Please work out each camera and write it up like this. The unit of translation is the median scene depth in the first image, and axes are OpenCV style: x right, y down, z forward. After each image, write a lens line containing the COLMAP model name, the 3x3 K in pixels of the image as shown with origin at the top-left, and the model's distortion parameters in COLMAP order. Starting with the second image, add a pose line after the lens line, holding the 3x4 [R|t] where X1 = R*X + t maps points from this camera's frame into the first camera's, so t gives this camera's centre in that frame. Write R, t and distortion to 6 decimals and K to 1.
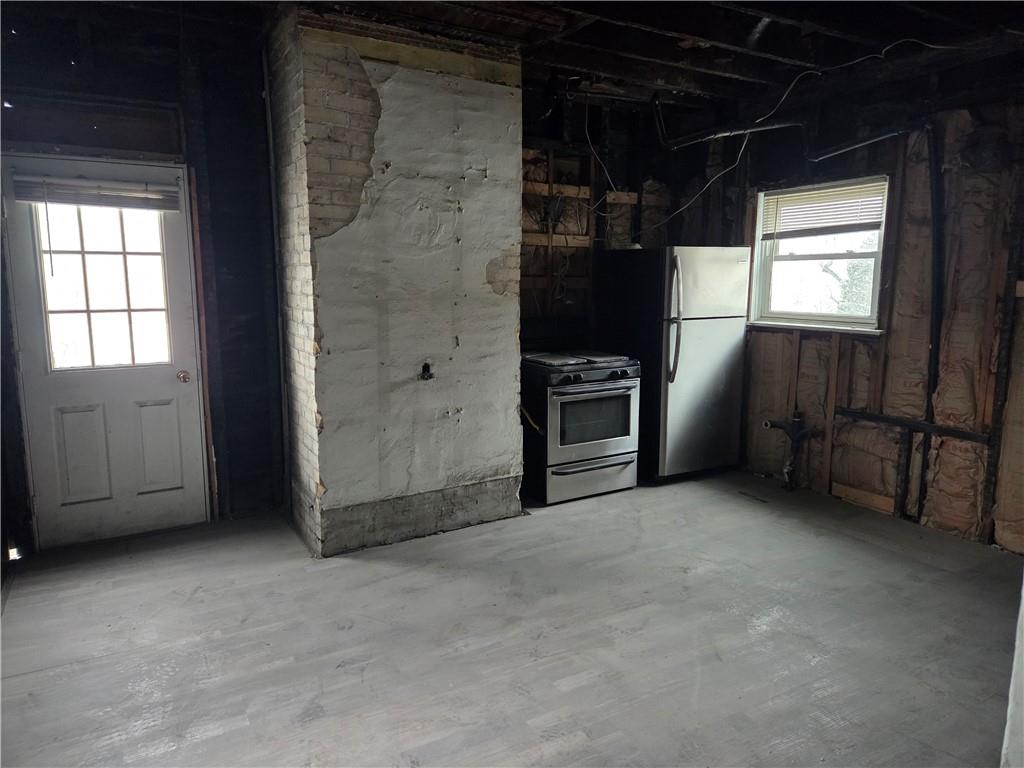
lens RADIAL K [[680.7, 0, 504.5], [0, 680.7, 380.3], [0, 0, 1]] dist [0.070813, -0.057495]
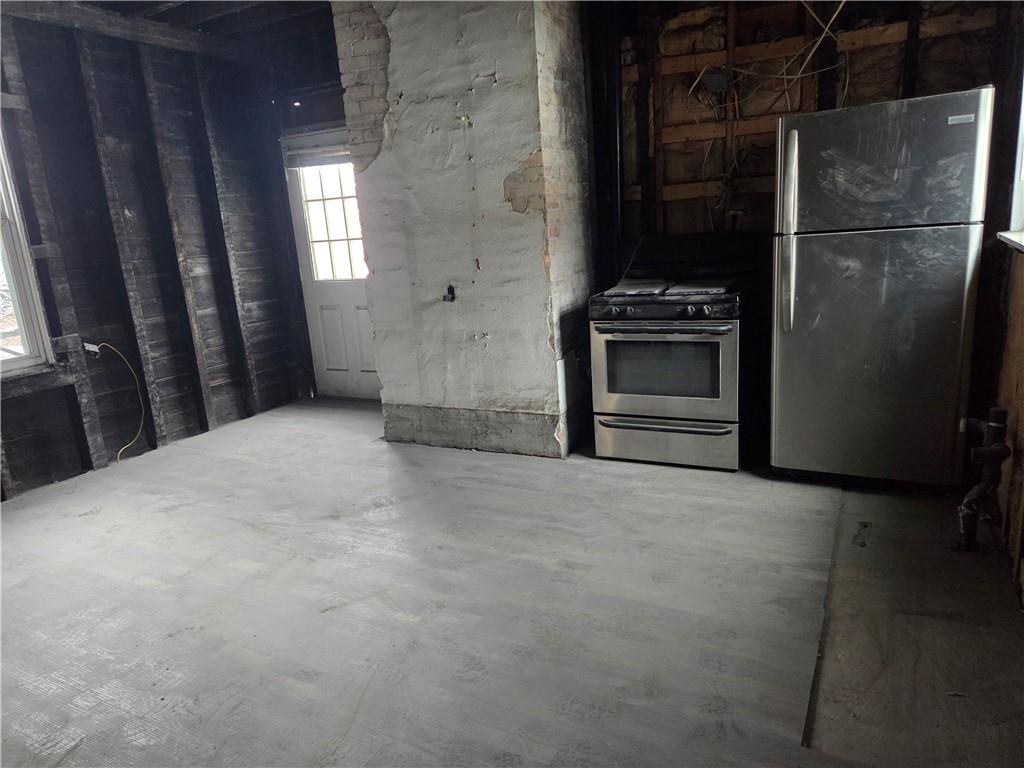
lens RADIAL K [[680.7, 0, 511.7], [0, 680.7, 389.8], [0, 0, 1]] dist [0.070813, -0.057495]
pose [[0.529743, 0.162332, -0.832478, 0.825760], [-0.060869, 0.986259, 0.153585, -0.033169], [0.845971, -0.030689, 0.532345, 0.518191]]
